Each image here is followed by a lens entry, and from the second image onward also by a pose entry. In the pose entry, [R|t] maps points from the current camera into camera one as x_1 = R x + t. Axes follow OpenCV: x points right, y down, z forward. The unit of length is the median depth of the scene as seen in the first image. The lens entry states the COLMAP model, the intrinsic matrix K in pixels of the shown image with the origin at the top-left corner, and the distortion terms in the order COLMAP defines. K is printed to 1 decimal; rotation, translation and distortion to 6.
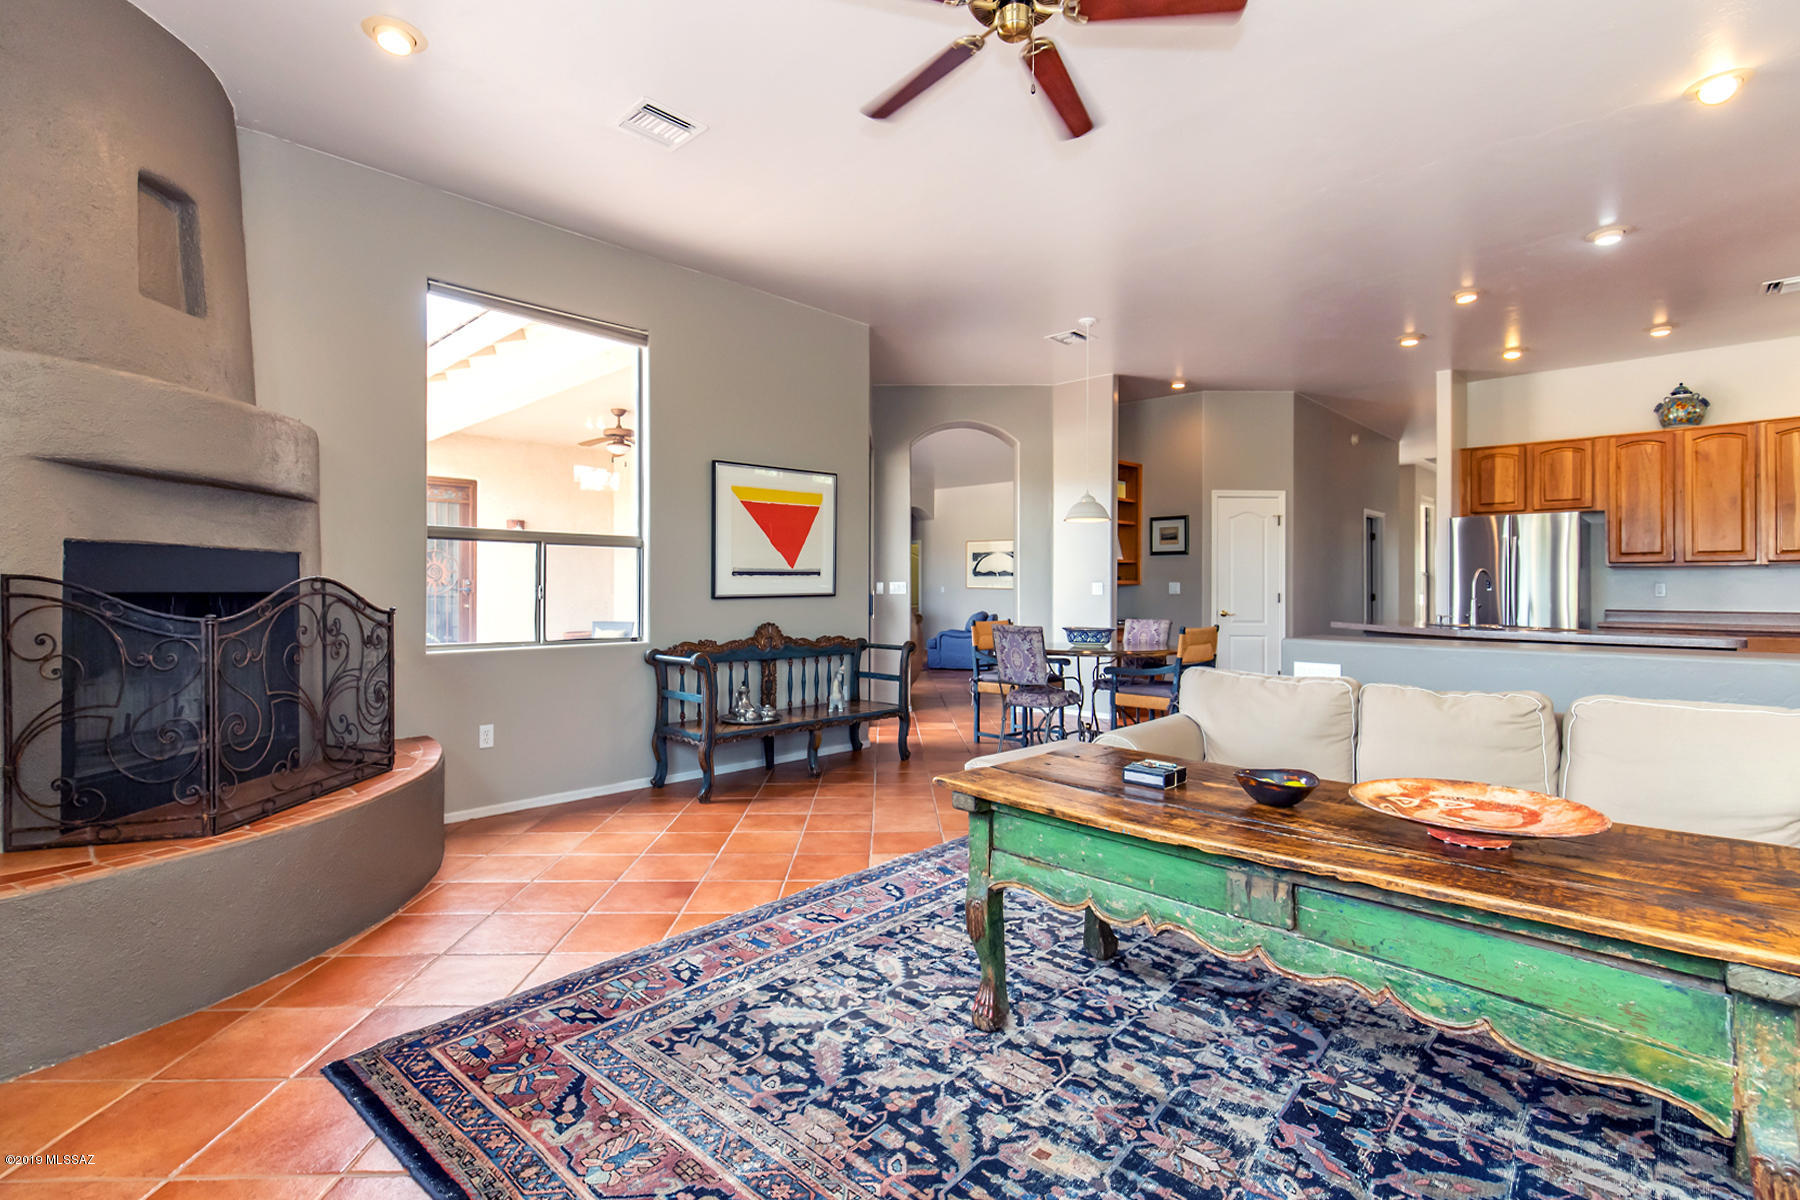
lens RADIAL K [[840.8, 0, 935.1], [0, 840.8, 590.4], [0, 0, 1]] dist [0.007582, -0.002126]
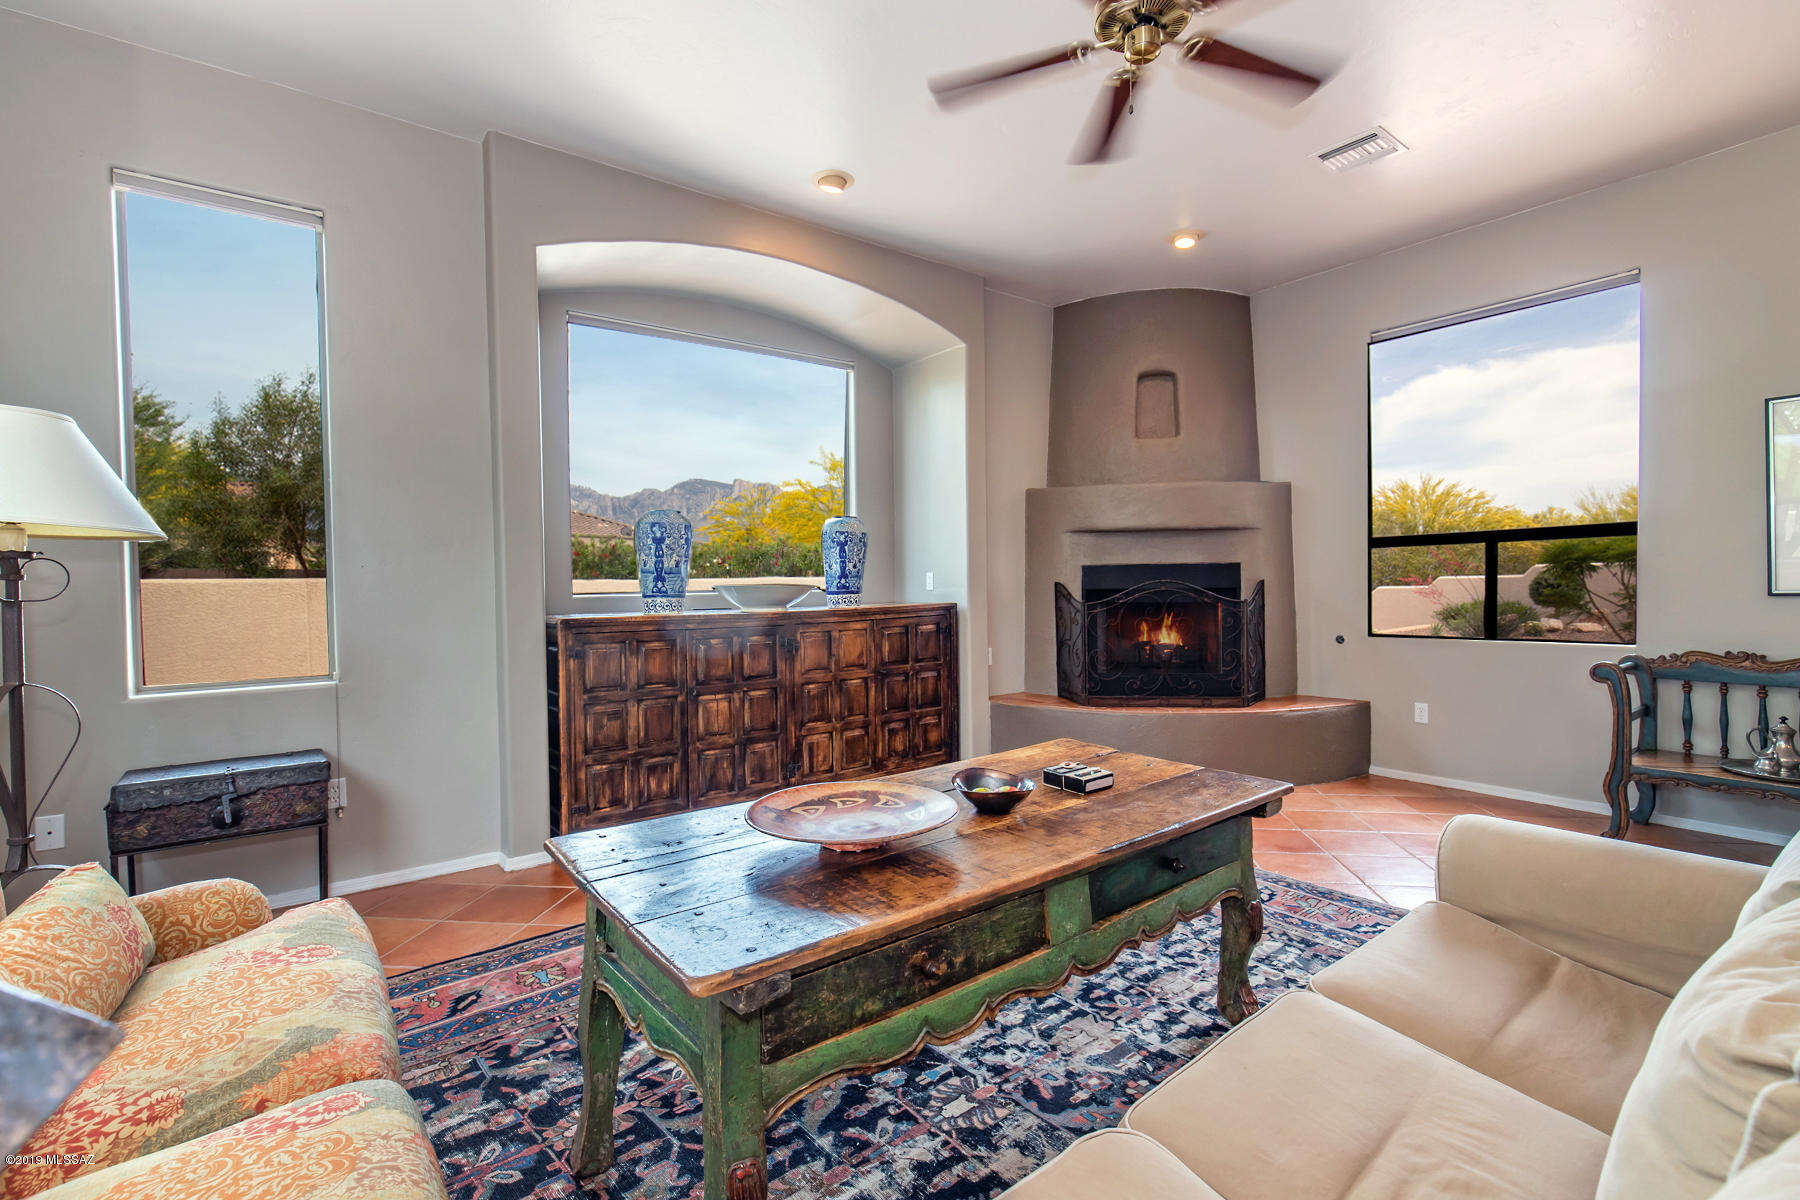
lens RADIAL K [[812.7, 0, 892.9], [0, 812.7, 601.6], [0, 0, 1]] dist [0.001209, 0.000060]
pose [[-0.170100, 0.028510, -0.985014, 0.802990], [0.003122, 0.999592, 0.028393, -0.007078], [0.985422, 0.001754, -0.170120, 0.613006]]
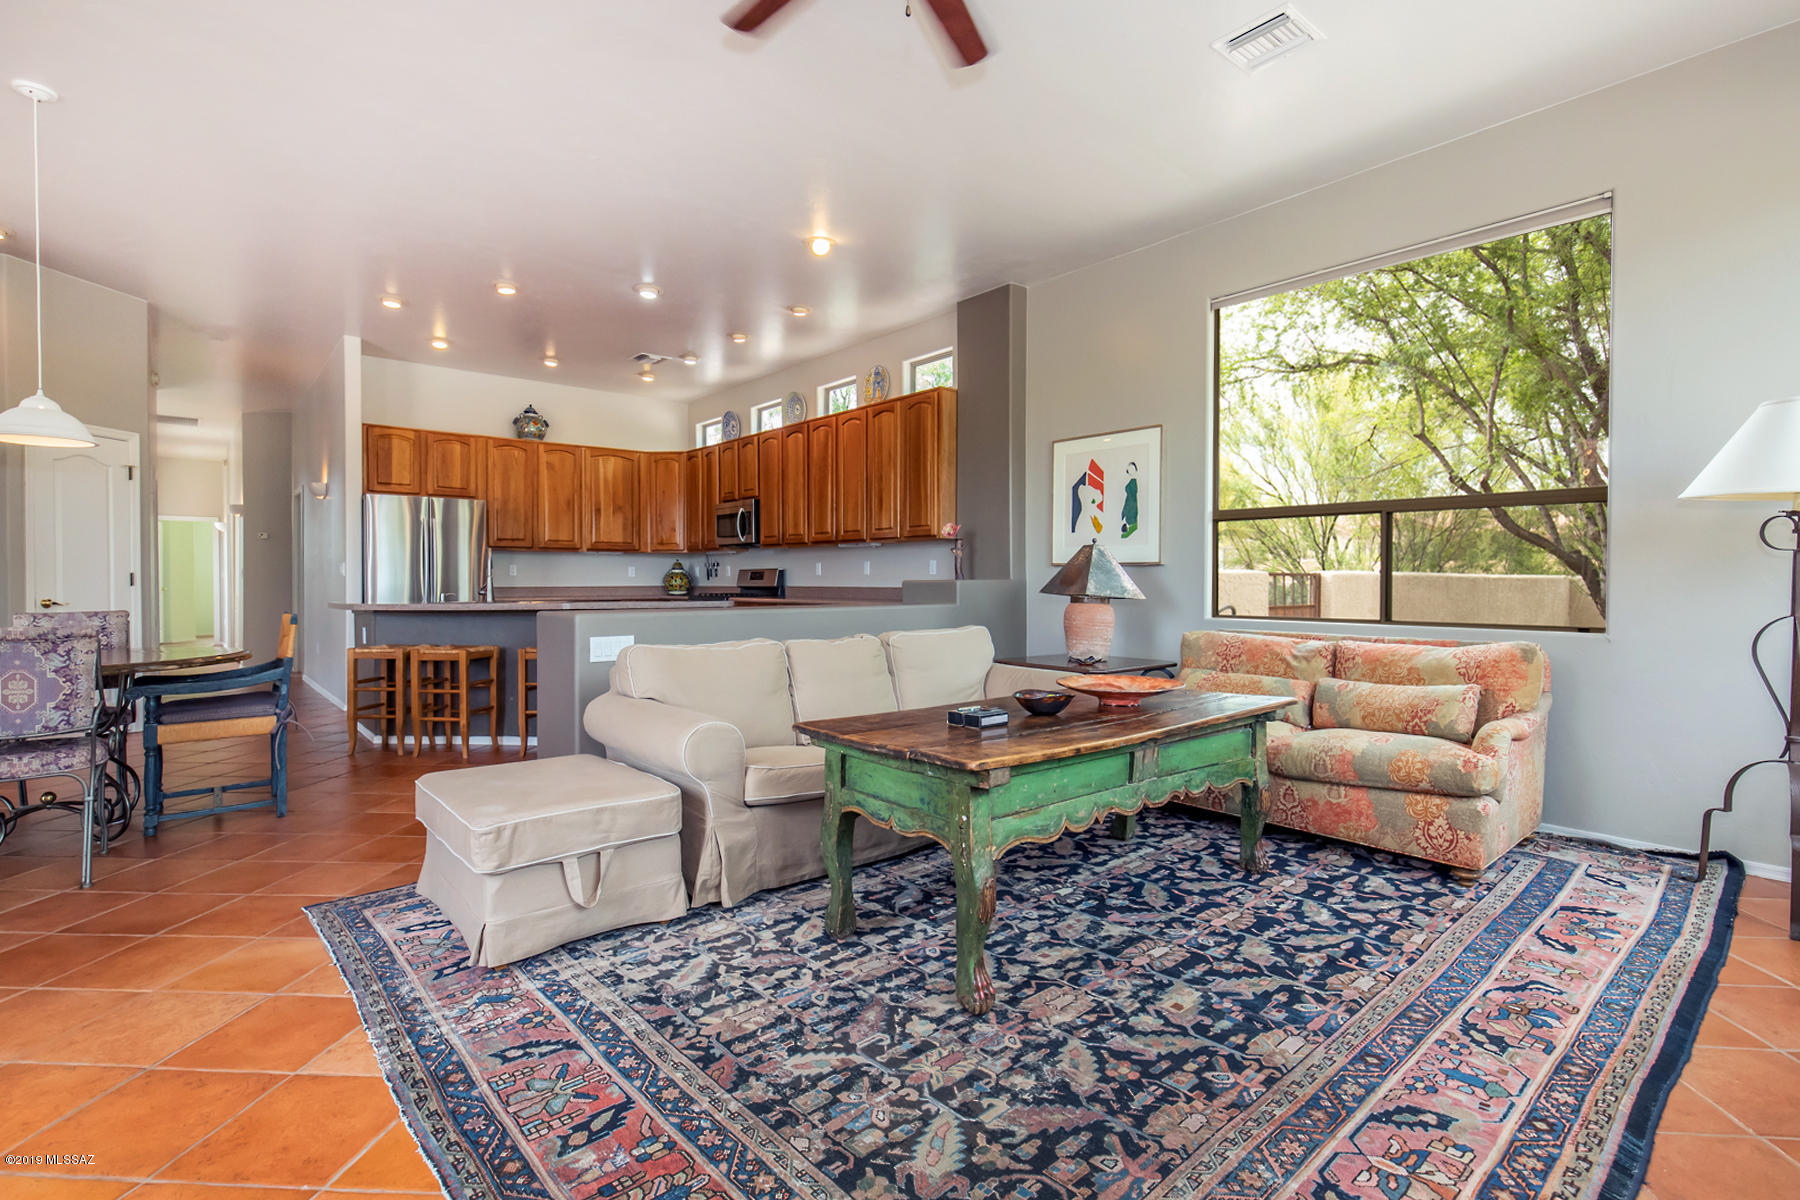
lens RADIAL K [[840.8, 0, 890.0], [0, 840.8, 585.7], [0, 0, 1]] dist [0.007582, -0.002126]
pose [[0.130232, -0.013463, 0.991392, -0.570957], [0.005021, 0.999904, 0.012919, 0.017740], [-0.991471, 0.003296, 0.130288, 0.627238]]
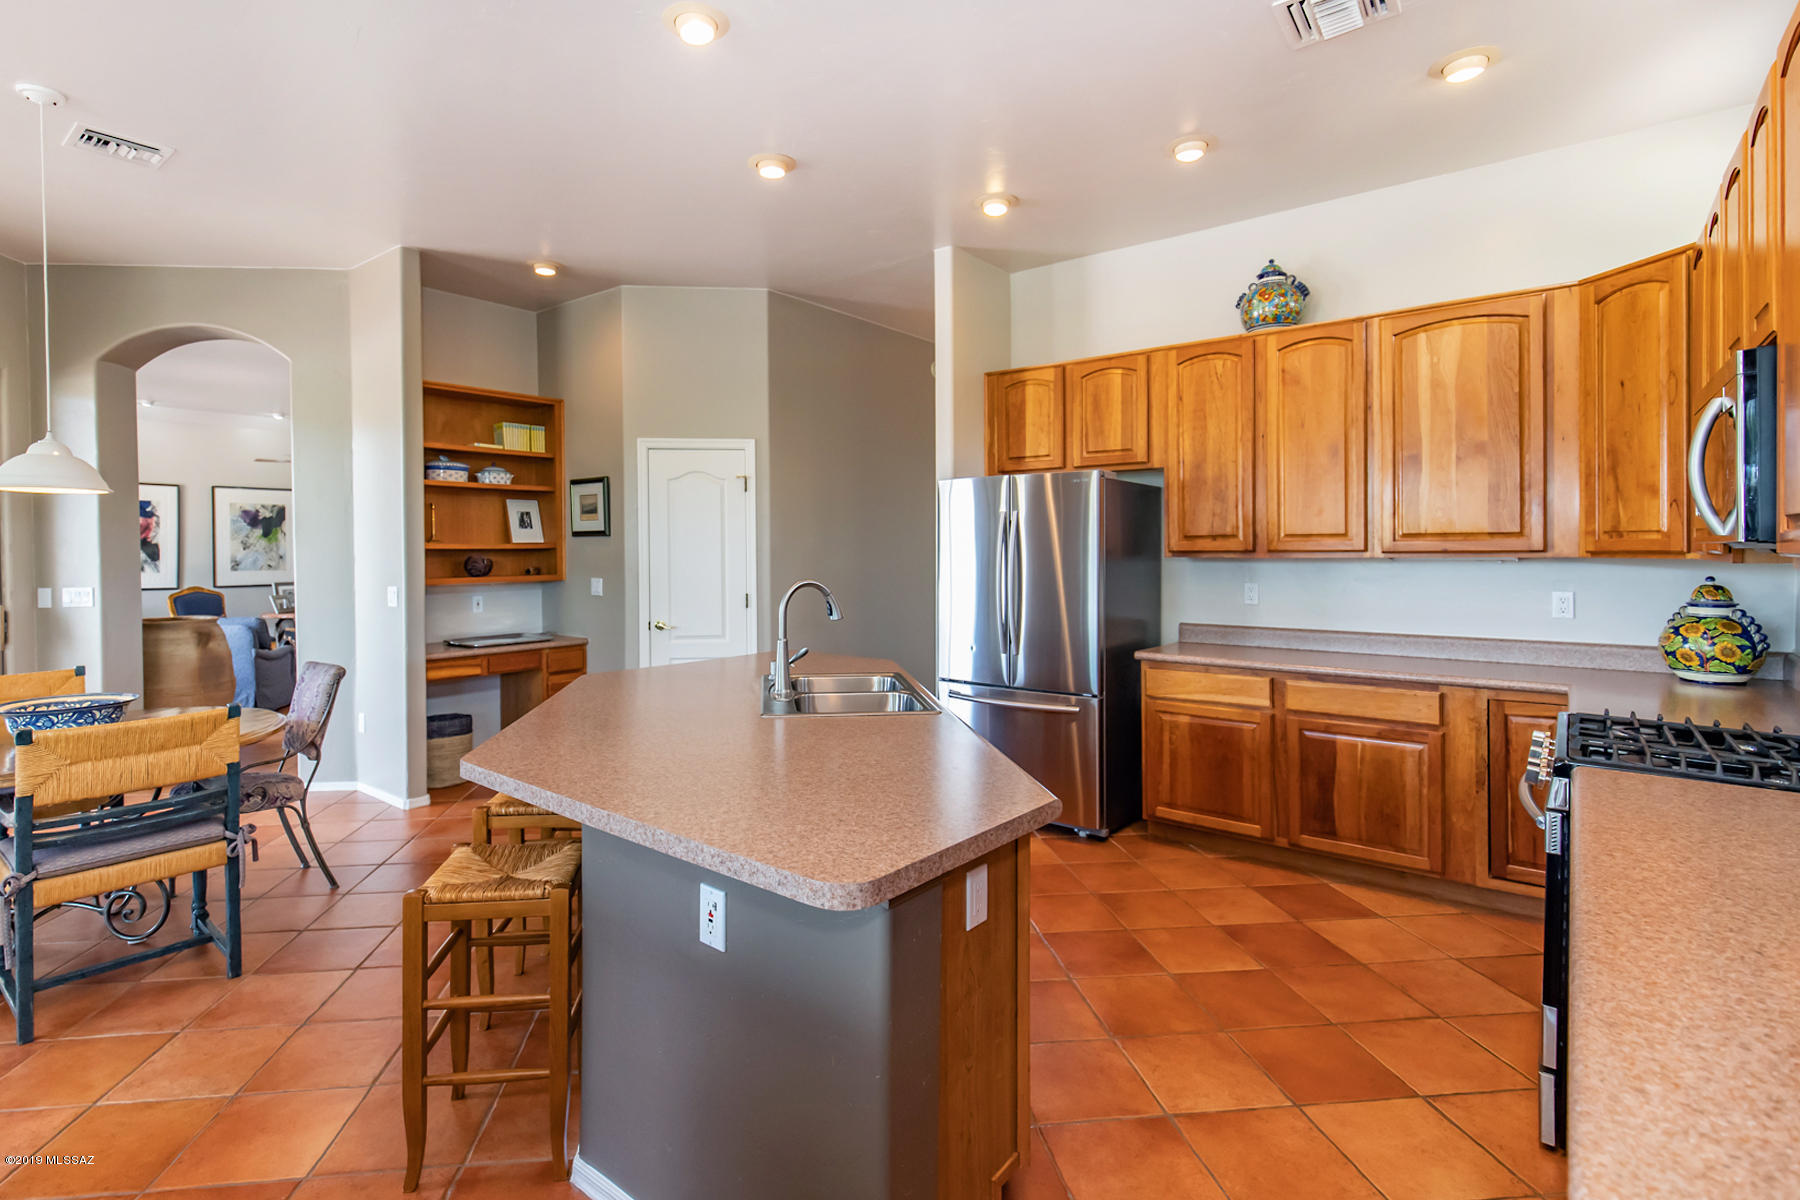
lens RADIAL K [[840.8, 0, 848.2], [0, 840.8, 569.0], [0, 0, 1]] dist [0.007582, -0.002126]
pose [[0.998710, -0.010628, 0.049647, 1.092858], [0.009394, 0.999643, 0.025010, -0.076664], [-0.049895, -0.024512, 0.998454, 0.799784]]
